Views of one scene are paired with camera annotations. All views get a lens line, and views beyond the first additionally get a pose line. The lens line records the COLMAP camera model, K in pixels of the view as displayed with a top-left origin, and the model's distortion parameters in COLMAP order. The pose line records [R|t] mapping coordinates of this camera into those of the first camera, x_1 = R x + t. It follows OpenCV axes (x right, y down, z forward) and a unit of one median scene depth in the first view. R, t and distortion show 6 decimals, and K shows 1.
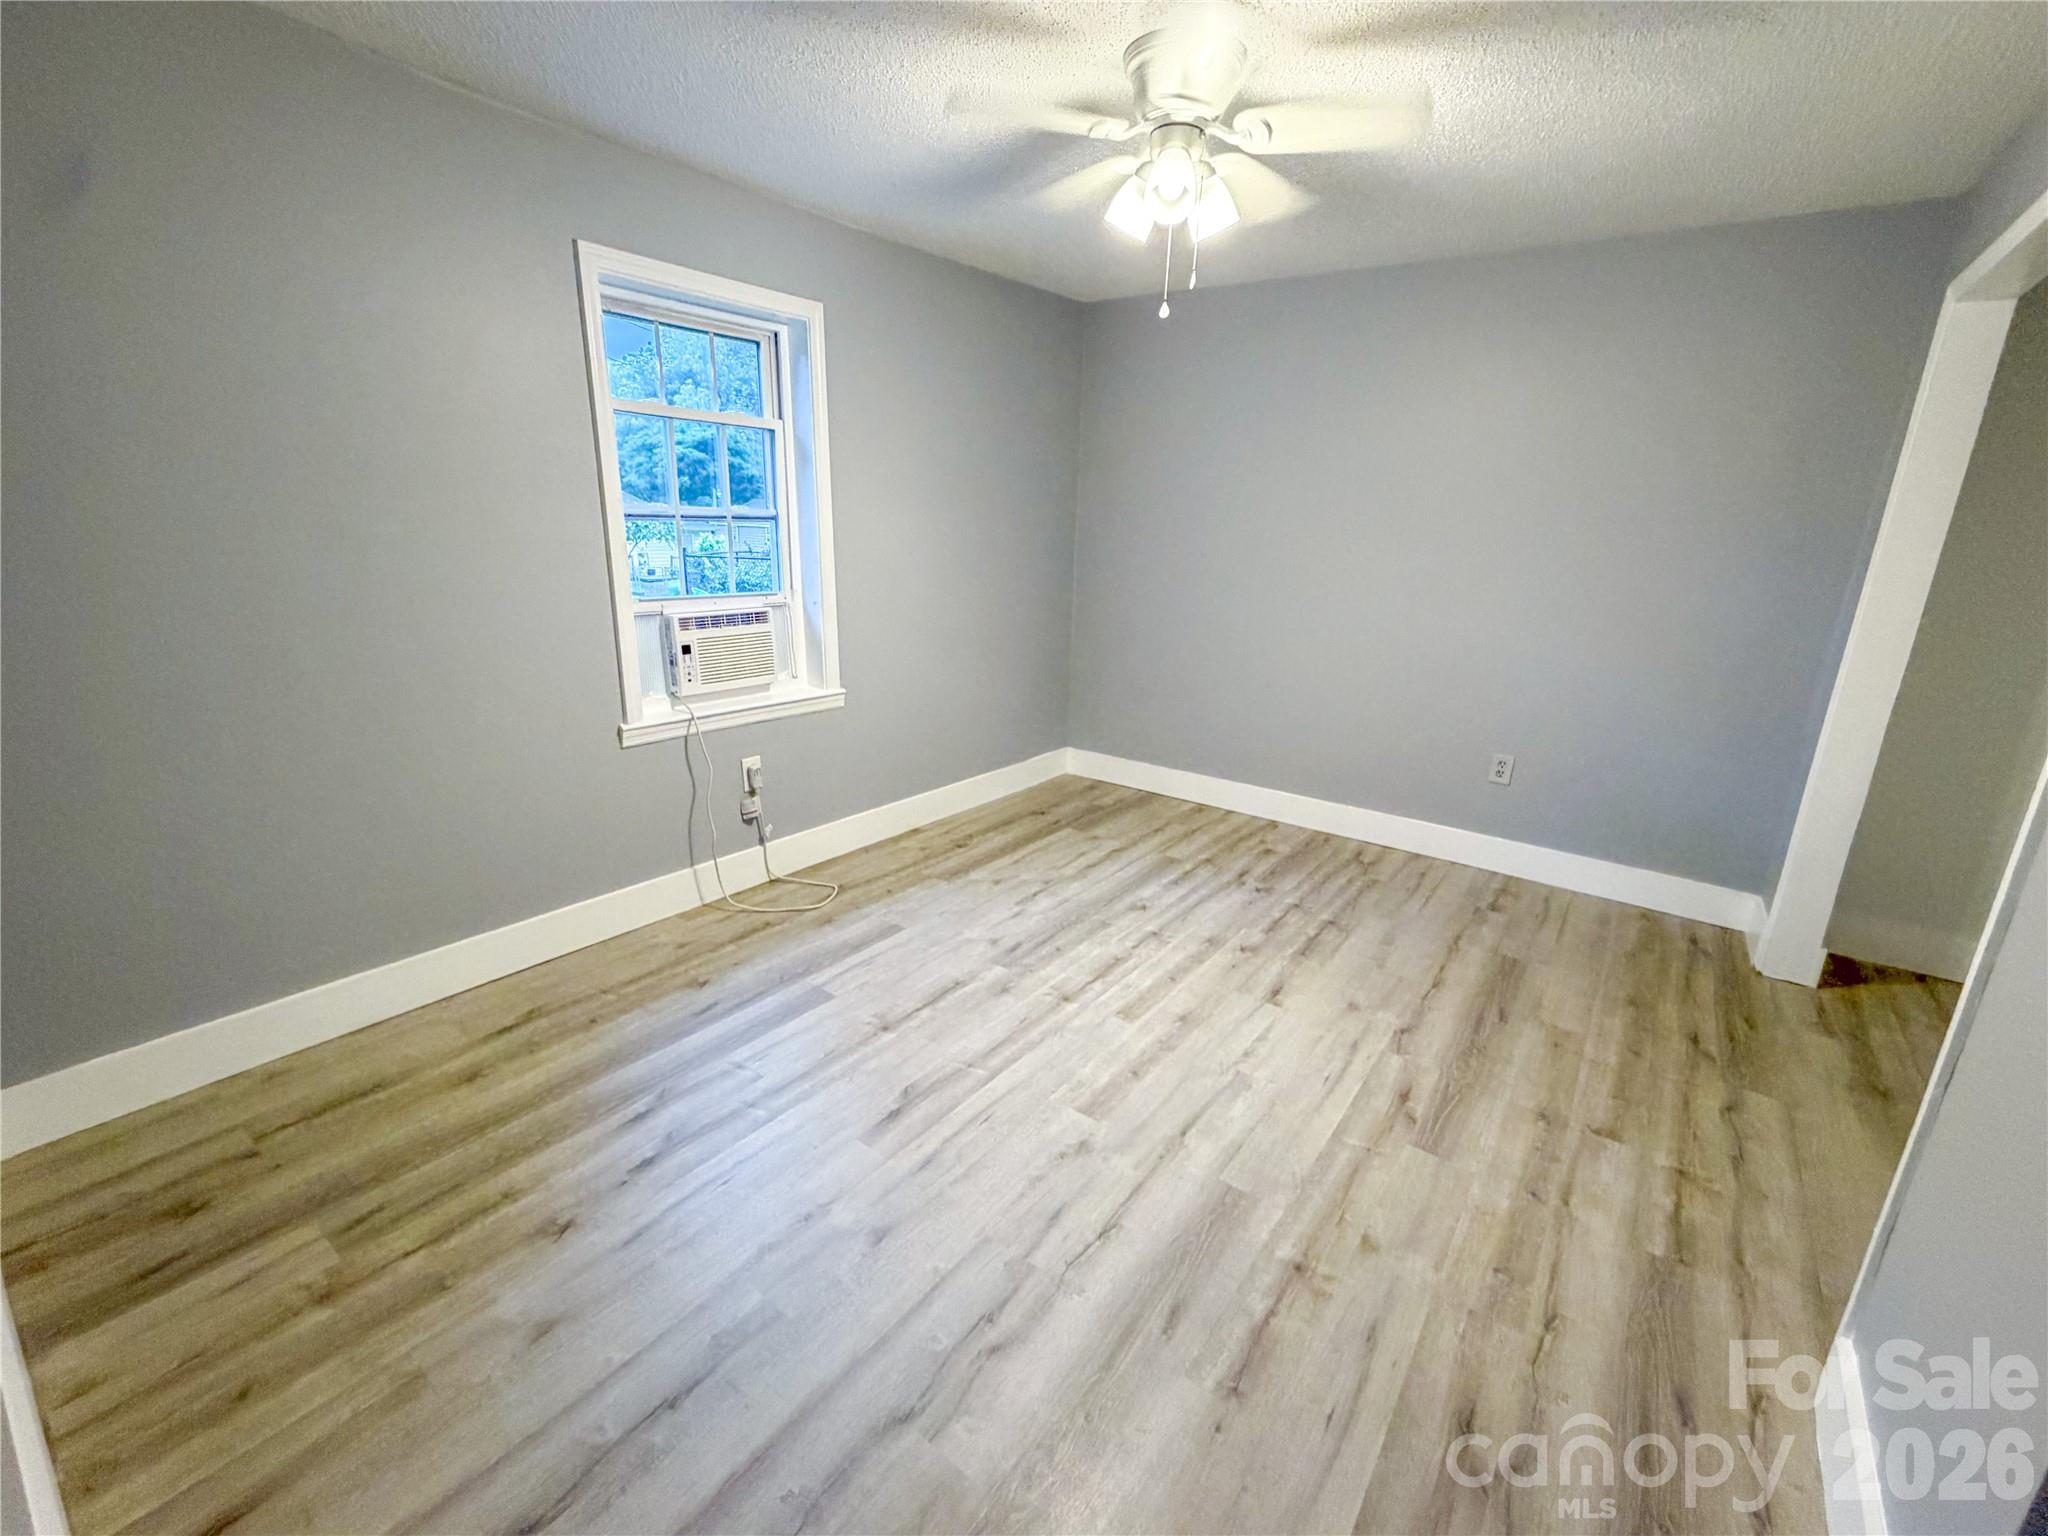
lens RADIAL K [[858.6, 0, 983.2], [0, 858.6, 767.8], [0, 0, 1]] dist [-0.000633, 0.000290]
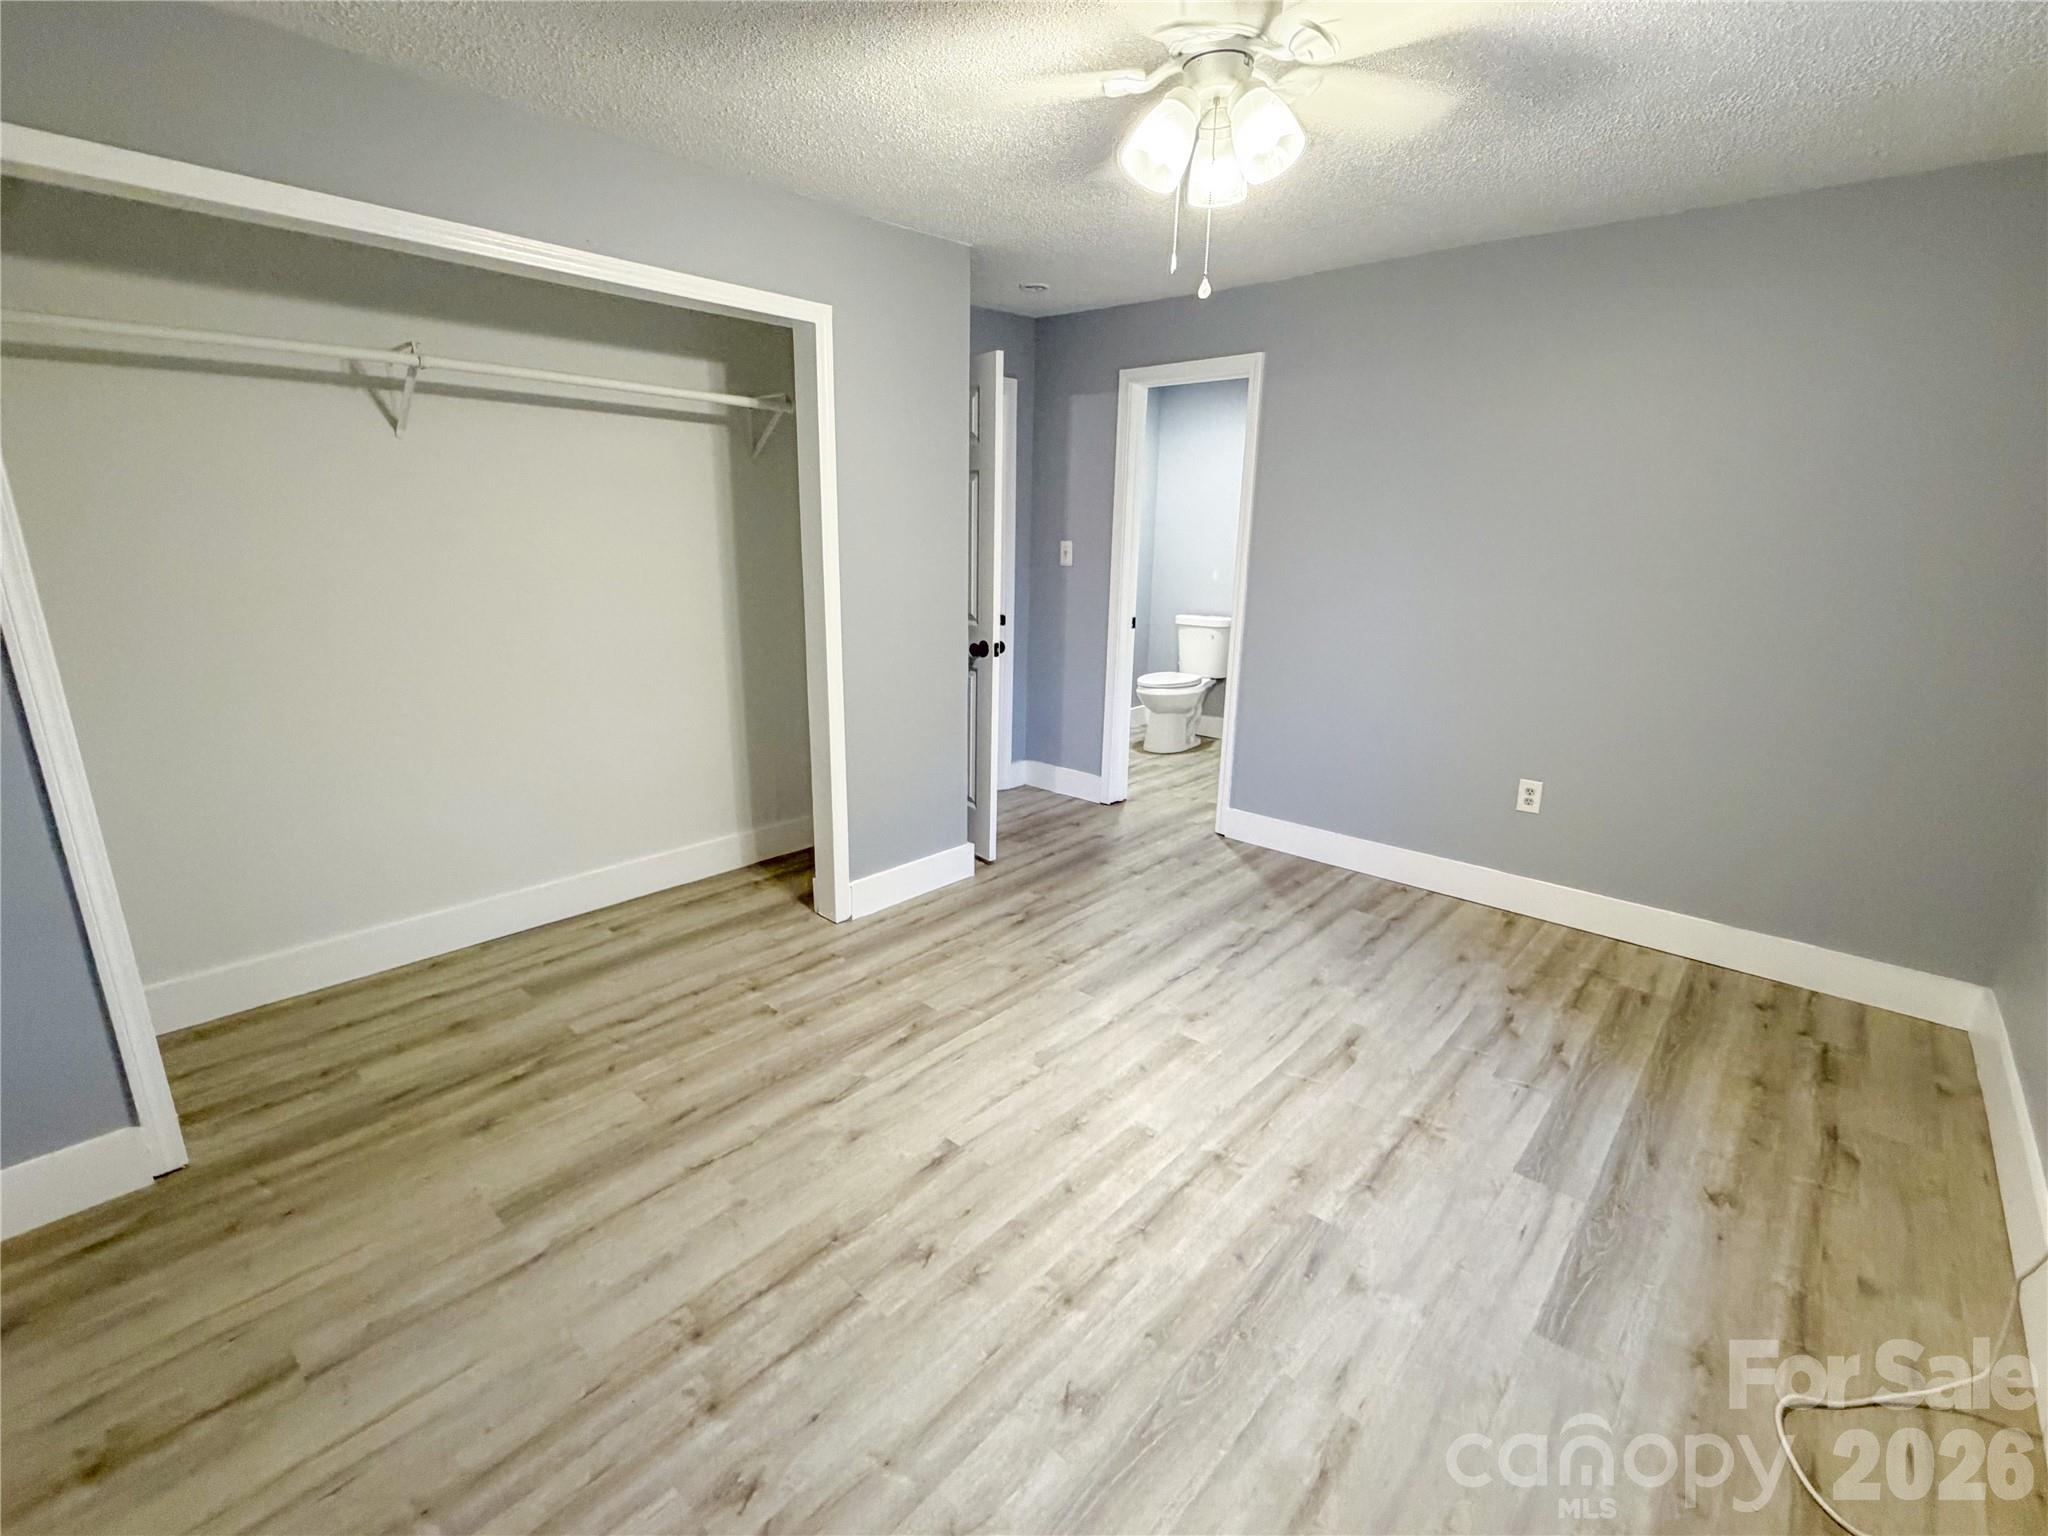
lens RADIAL K [[884.0, 0, 1024.0], [0, 884.0, 768.0], [0, 0, 1]] dist [0.002607, 0.000346]
pose [[-0.997255, -0.063573, 0.037962, 0.290984], [-0.033732, 0.846463, 0.531379, -0.498744], [-0.065915, 0.528639, -0.846283, 1.655994]]
